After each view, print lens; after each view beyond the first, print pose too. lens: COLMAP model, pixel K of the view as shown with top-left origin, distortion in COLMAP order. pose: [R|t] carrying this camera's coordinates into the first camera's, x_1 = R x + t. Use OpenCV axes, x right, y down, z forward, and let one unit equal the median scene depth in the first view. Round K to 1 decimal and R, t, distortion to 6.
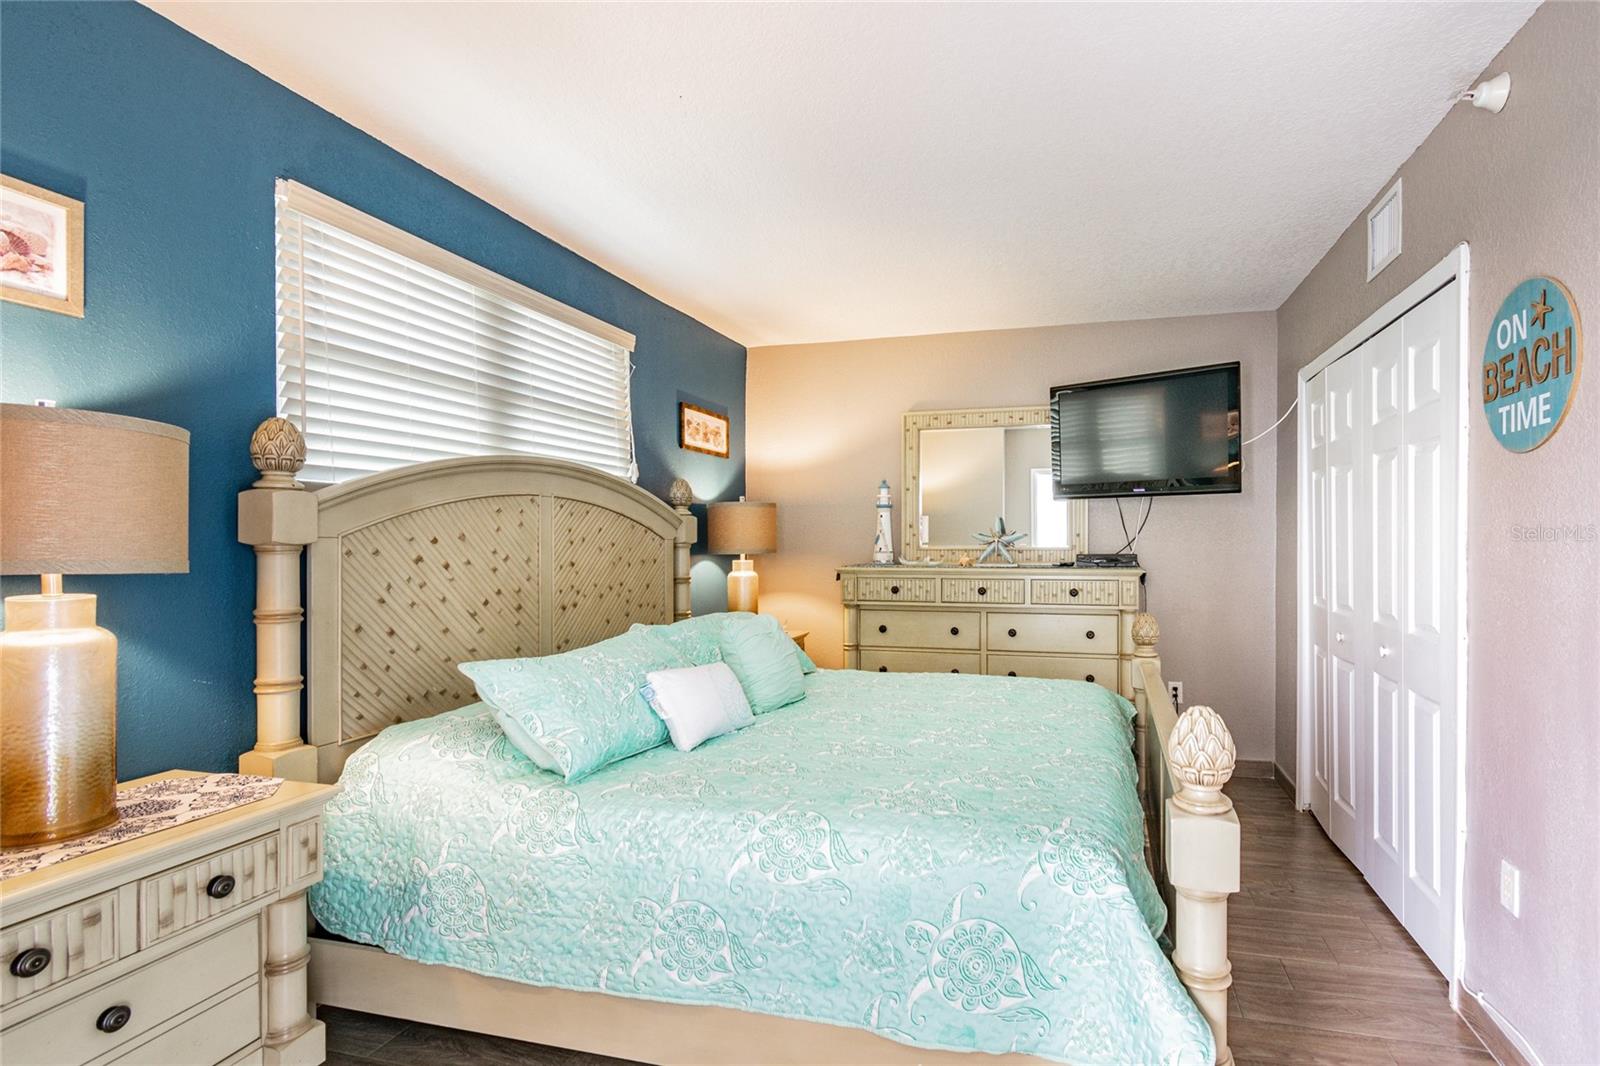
lens RADIAL K [[730.9, 0, 789.8], [0, 730.9, 539.1], [0, 0, 1]] dist [0.001847, -0.000932]
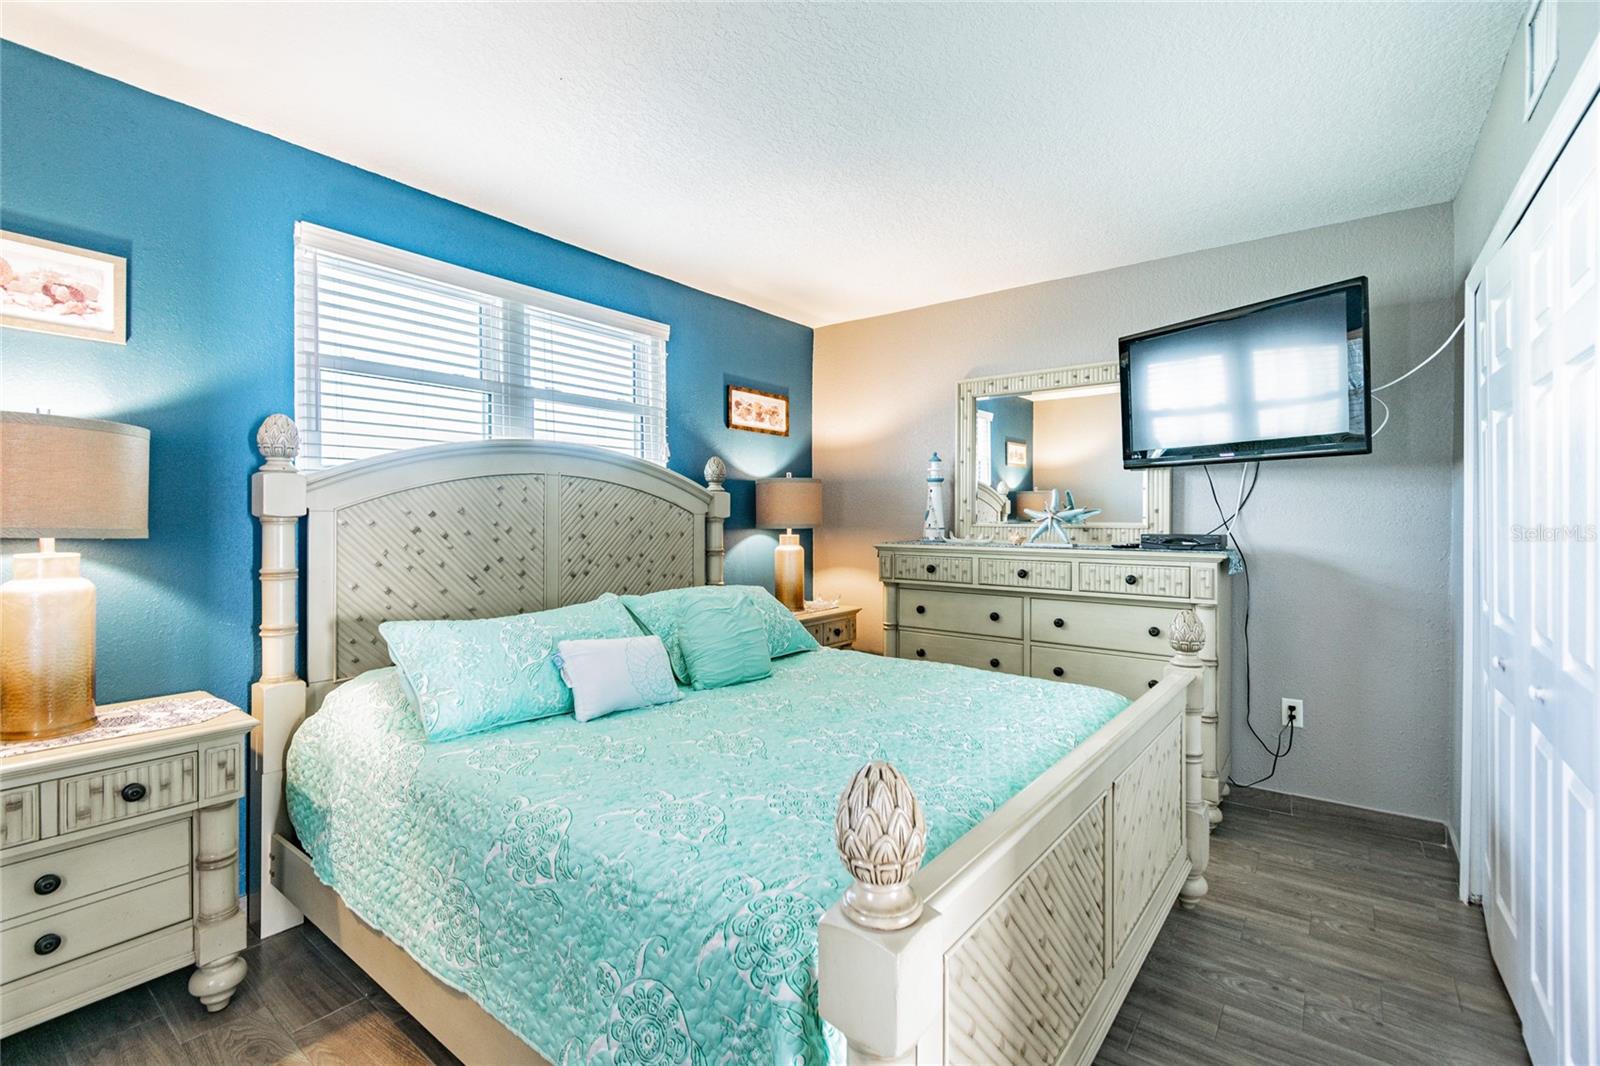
lens RADIAL K [[644.2, 0, 796.8], [0, 644.2, 513.0], [0, 0, 1]] dist [0.001463, -0.000091]
pose [[0.932269, 0.003385, -0.361750, 0.315741], [-0.004163, 0.999990, -0.001374, -0.000349], [0.361742, 0.002787, 0.932274, 0.185061]]
